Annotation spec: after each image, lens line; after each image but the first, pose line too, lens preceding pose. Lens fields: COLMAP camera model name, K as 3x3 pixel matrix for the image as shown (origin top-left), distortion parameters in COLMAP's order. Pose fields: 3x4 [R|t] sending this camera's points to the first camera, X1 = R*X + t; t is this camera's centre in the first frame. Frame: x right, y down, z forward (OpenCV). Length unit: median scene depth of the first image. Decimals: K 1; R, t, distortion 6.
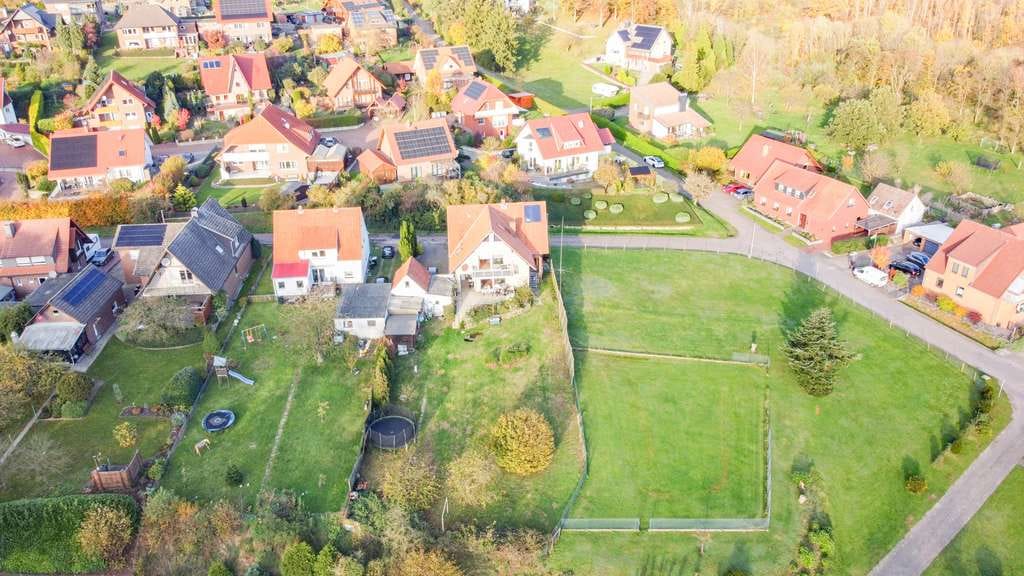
lens RADIAL K [[775.7, 0, 512.0], [0, 775.7, 288.0], [0, 0, 1]] dist [-0.001731, 0.001347]
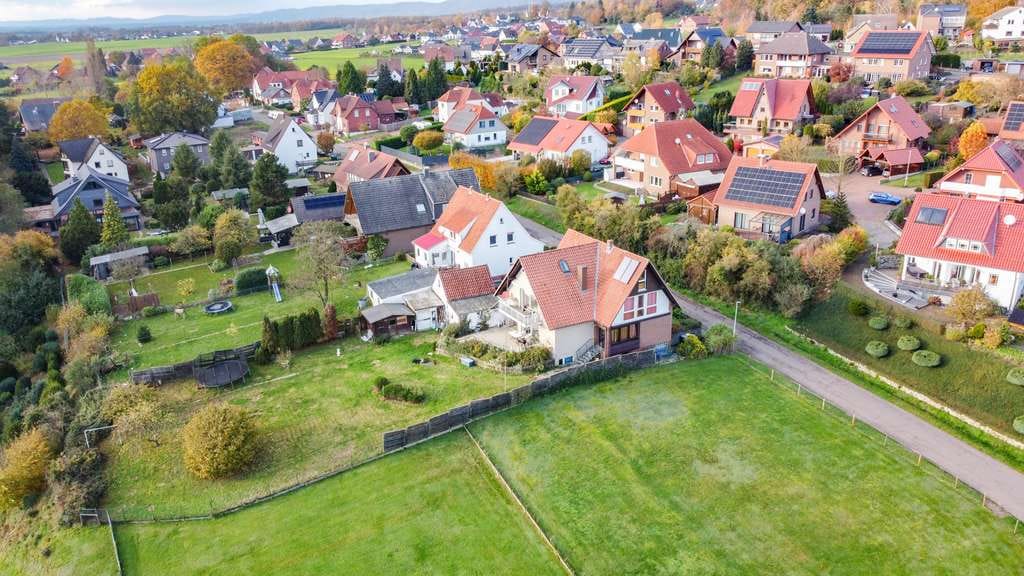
lens RADIAL K [[782.5, 0, 512.0], [0, 782.5, 288.0], [0, 0, 1]] dist [0.001826, -0.000784]
pose [[0.423598, 0.310543, -0.850957, 0.455837], [-0.385692, 0.911827, 0.140764, -0.108670], [0.819638, 0.268580, 0.506022, 0.433683]]
